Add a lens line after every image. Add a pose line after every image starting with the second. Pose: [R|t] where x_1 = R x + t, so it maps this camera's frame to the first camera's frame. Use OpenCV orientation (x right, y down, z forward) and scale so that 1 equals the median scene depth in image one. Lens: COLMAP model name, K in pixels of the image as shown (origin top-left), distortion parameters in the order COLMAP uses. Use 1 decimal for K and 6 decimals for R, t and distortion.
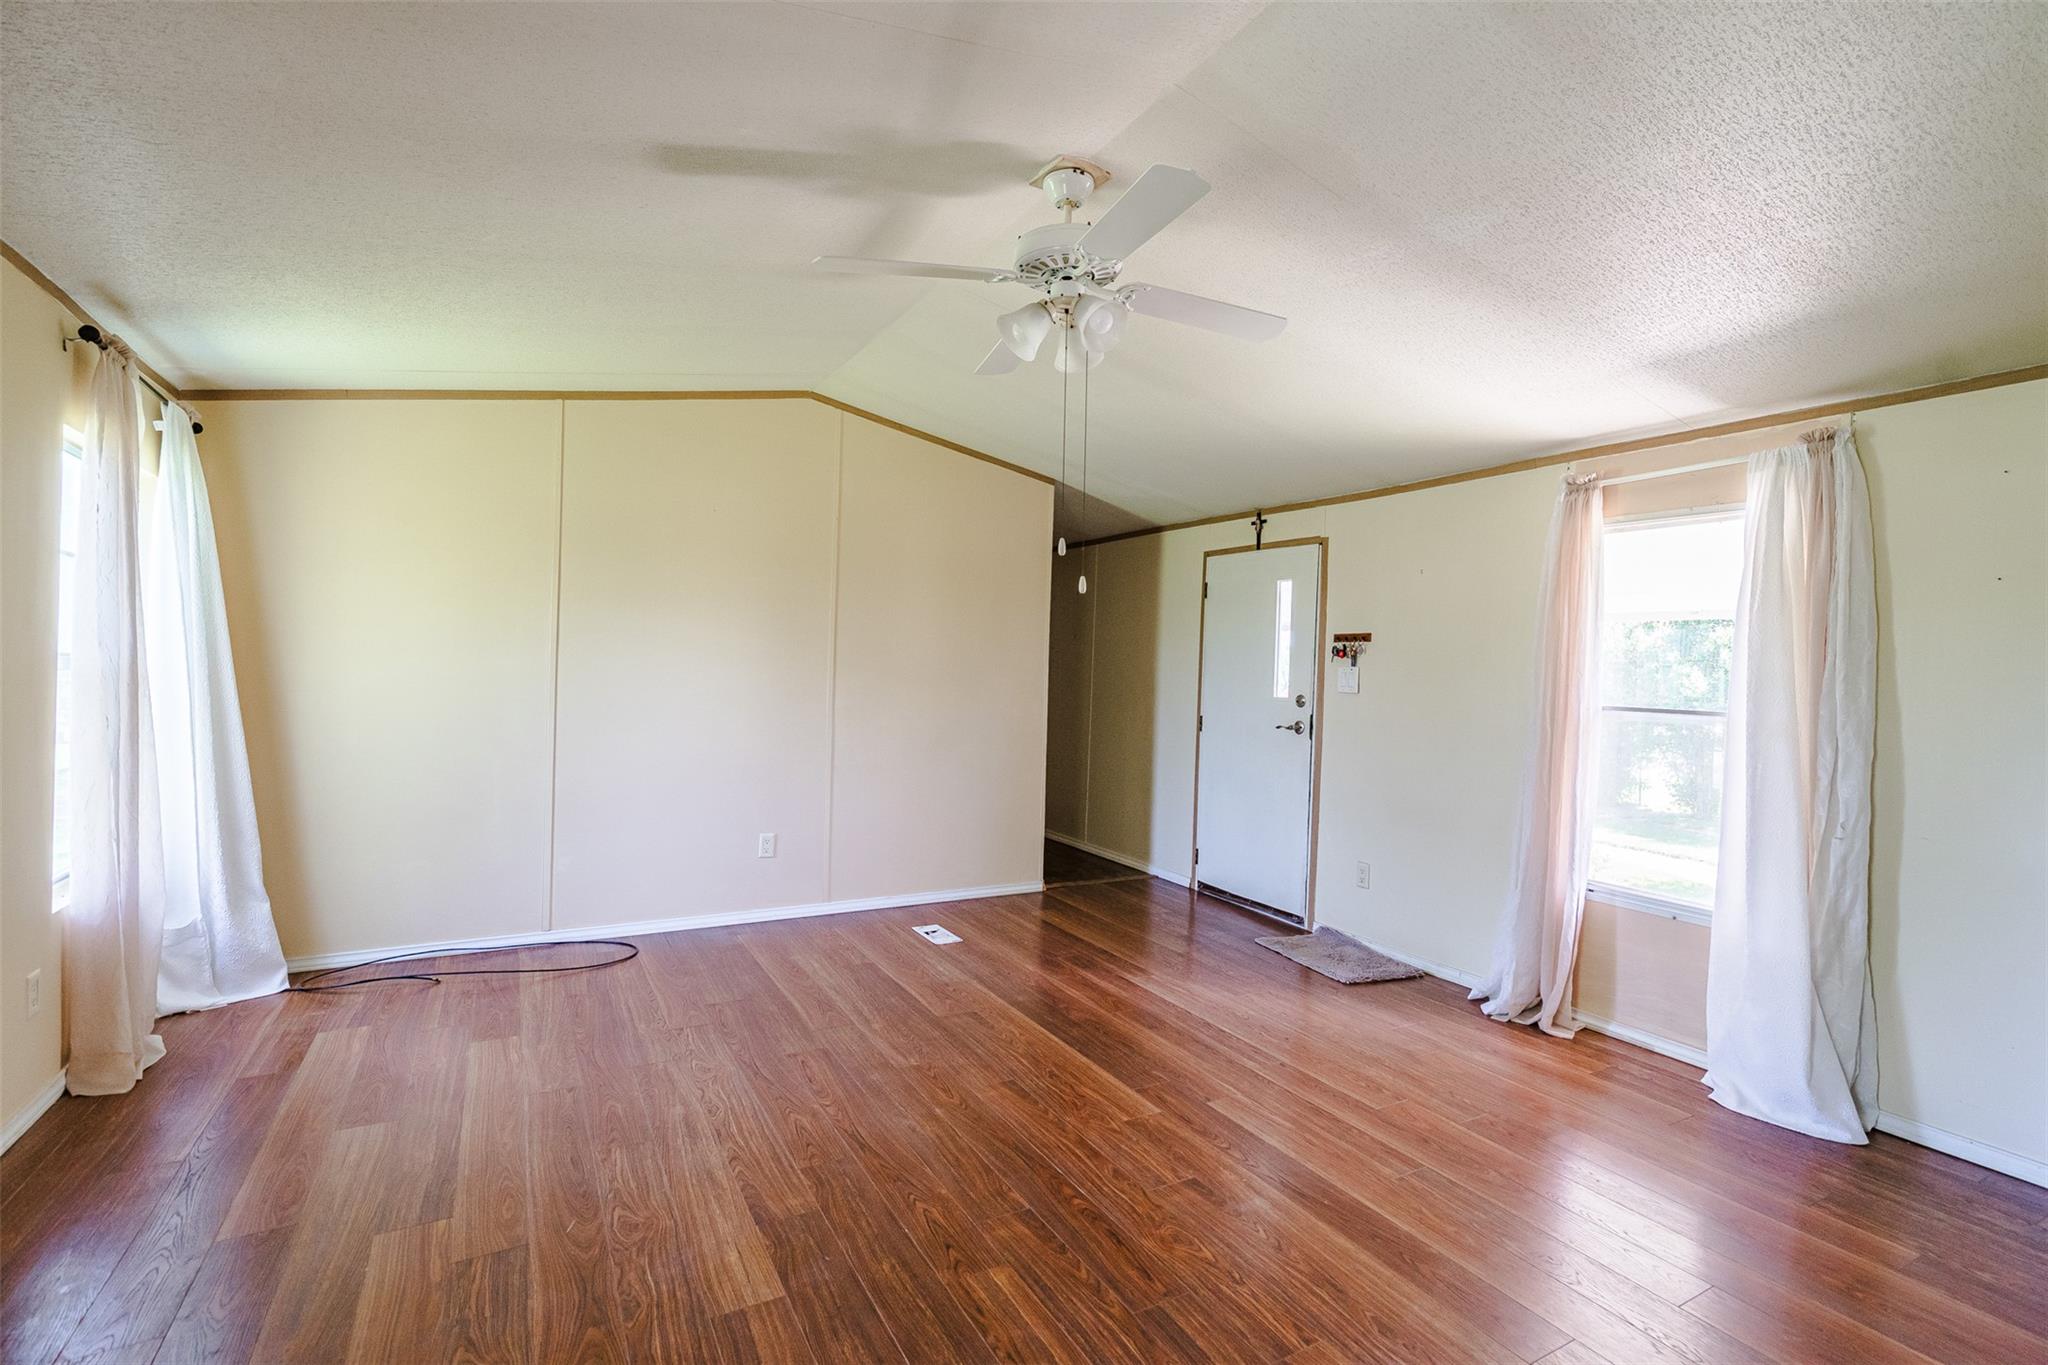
lens RADIAL K [[928.0, 0, 1040.0], [0, 928.0, 685.2], [0, 0, 1]] dist [-0.000591, 0.000940]
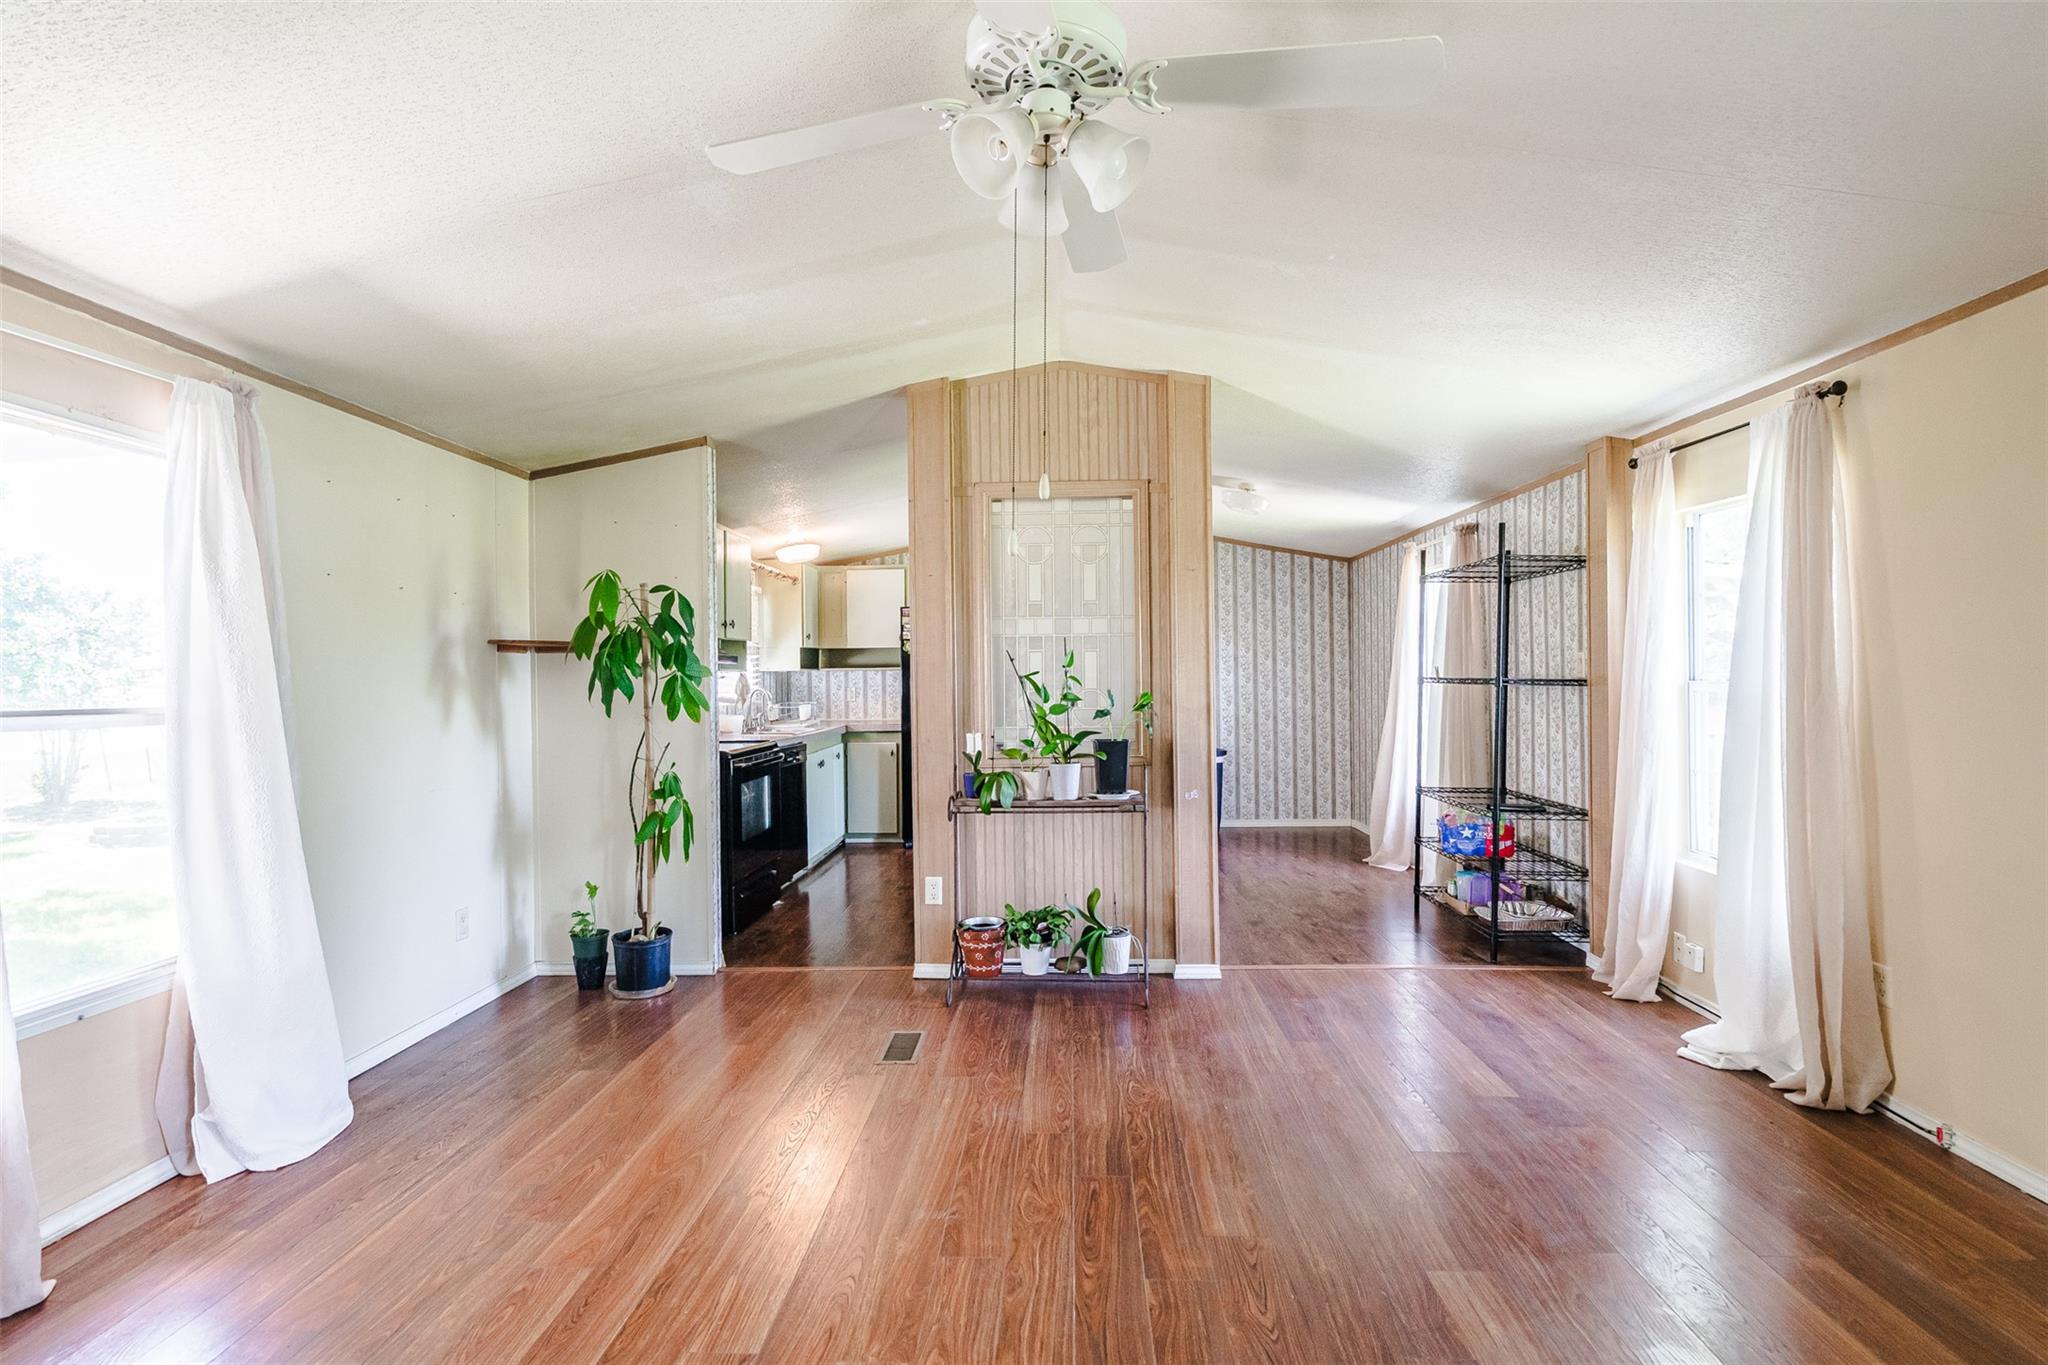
lens RADIAL K [[955.3, 0, 1031.2], [0, 955.3, 681.7], [0, 0, 1]] dist [-0.003190, 0.000535]
pose [[-0.842095, -0.024128, 0.538789, -0.247312], [-0.009029, 0.999490, 0.030646, -0.019282], [-0.539253, 0.020942, -0.841883, 1.135856]]
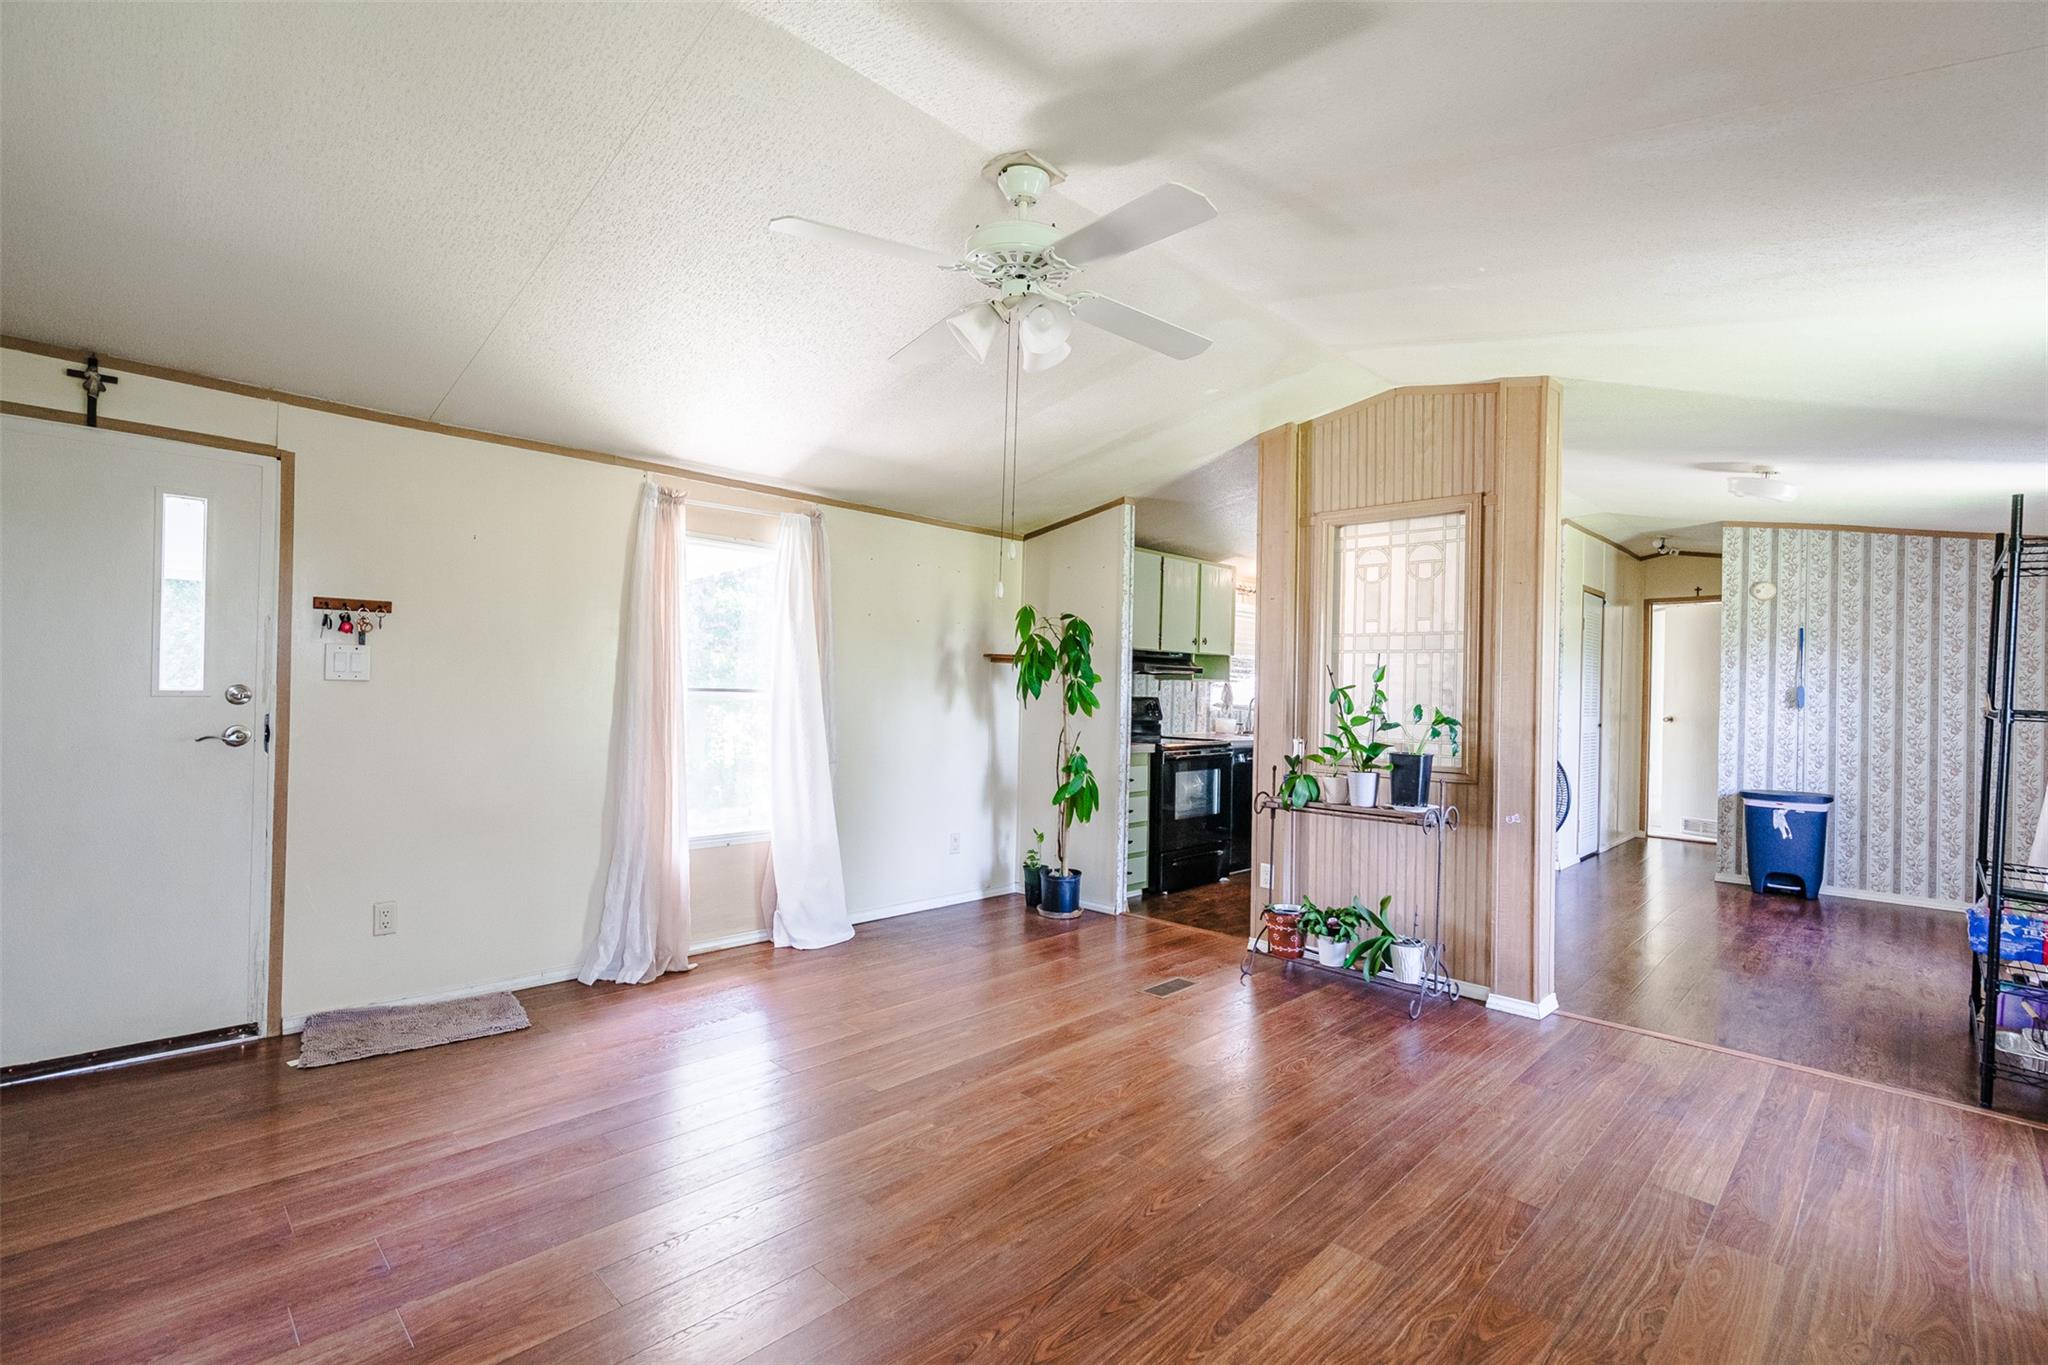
lens RADIAL K [[920.5, 0, 1024.0], [0, 920.5, 682.5], [0, 0, 1]] dist [-0.001321, 0.000136]
pose [[-0.265690, -0.032675, 0.963505, -0.656387], [-0.017813, 0.999421, 0.028981, -0.026709], [-0.963894, -0.009462, -0.266118, 0.888705]]
